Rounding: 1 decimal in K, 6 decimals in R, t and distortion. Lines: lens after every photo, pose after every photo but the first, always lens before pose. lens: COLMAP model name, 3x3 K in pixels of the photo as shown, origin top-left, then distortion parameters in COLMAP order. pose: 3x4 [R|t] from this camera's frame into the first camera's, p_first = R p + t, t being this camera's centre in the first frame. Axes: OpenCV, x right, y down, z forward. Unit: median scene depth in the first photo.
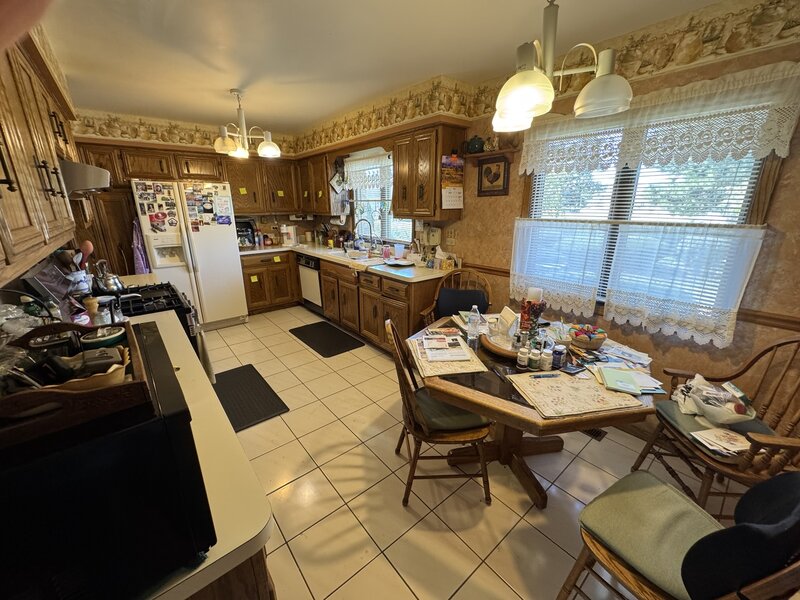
lens RADIAL K [[324.3, 0, 400.0], [0, 324.3, 300.0], [0, 0, 1]] dist [0.000534, 0.000243]
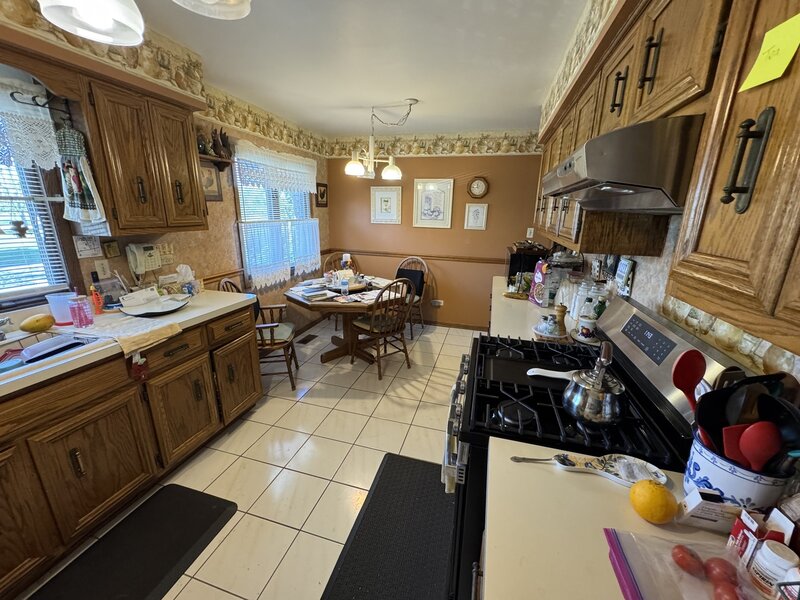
lens RADIAL K [[319.6, 0, 400.0], [0, 319.6, 300.0], [0, 0, 1]] dist [-0.006559, 0.000027]
pose [[-0.563981, -0.225025, 0.794537, -0.642650], [0.230078, 0.881239, 0.412895, -0.239560], [-0.793089, 0.415671, -0.445229, 0.813959]]
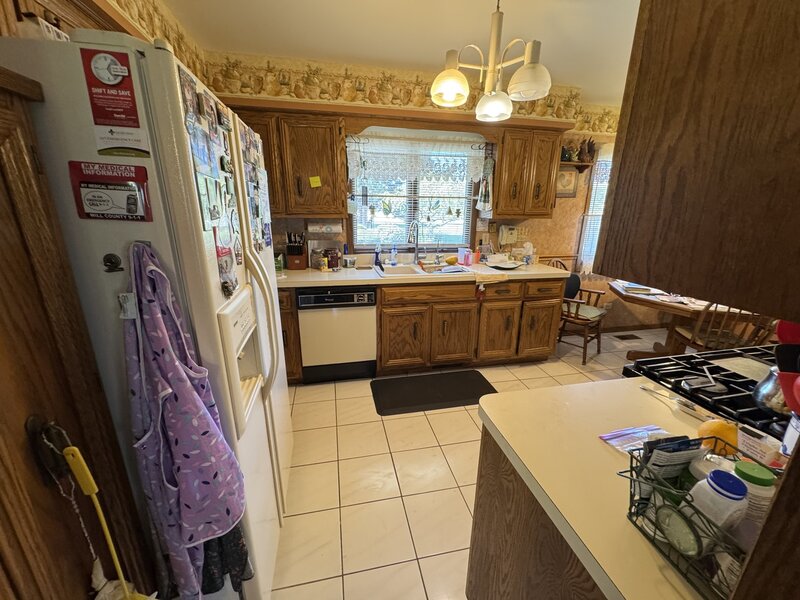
lens RADIAL K [[319.6, 0, 400.0], [0, 319.6, 300.0], [0, 0, 1]] dist [-0.006559, 0.000027]
pose [[0.465491, -0.237868, 0.852489, -0.858142], [0.247967, 0.959681, 0.132378, -0.193873], [-0.849606, 0.149769, 0.505707, 0.723867]]
